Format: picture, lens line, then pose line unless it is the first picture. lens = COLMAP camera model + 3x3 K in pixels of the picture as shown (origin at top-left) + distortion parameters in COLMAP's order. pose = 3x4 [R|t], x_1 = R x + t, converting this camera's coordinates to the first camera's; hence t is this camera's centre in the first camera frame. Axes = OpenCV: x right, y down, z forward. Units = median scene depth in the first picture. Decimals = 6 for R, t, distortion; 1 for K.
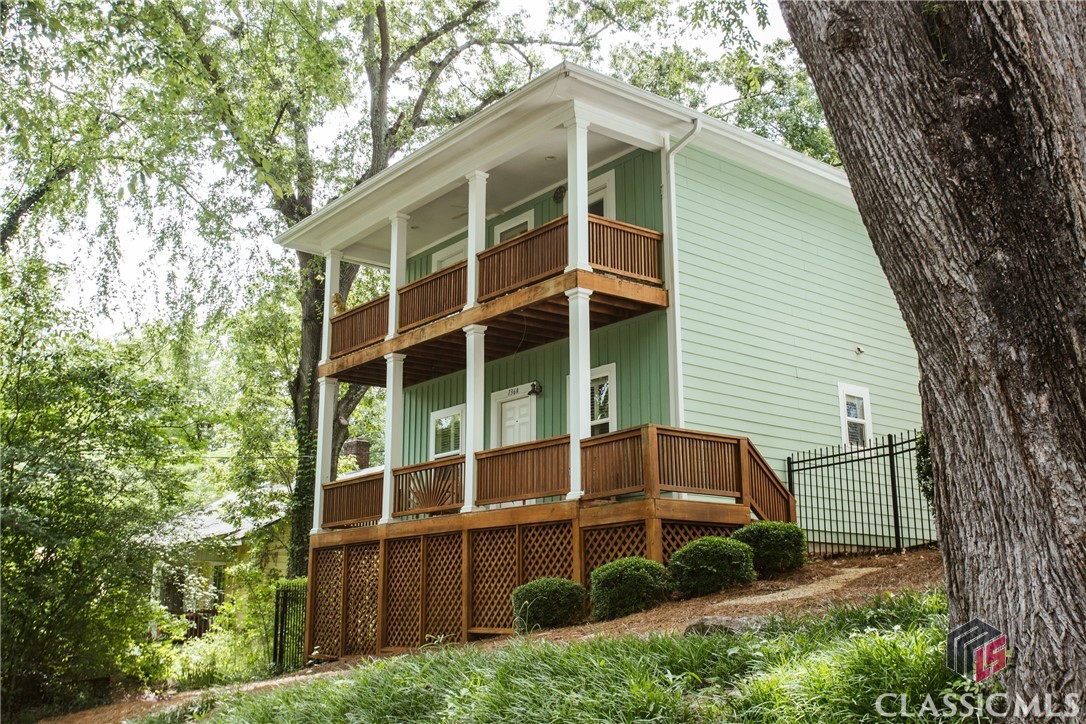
lens RADIAL K [[1070.2, 0, 544.3], [0, 1070.2, 364.9], [0, 0, 1]] dist [0.026707, 0.000000]
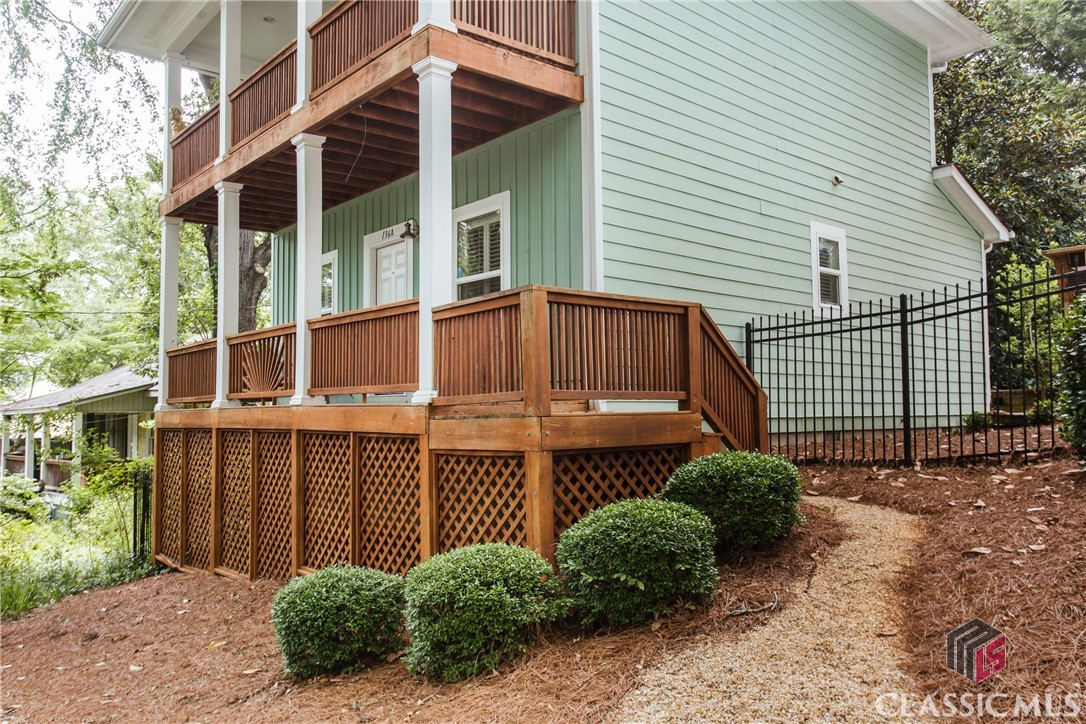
lens RADIAL K [[820.1, 0, 545.9], [0, 820.1, 361.0], [0, 0, 1]] dist [0.016954, 0.000068]
pose [[0.999475, -0.004591, 0.032069, 0.075994], [-0.000880, 0.985692, 0.168552, 0.018041], [-0.032384, -0.168492, 0.985171, 0.474785]]
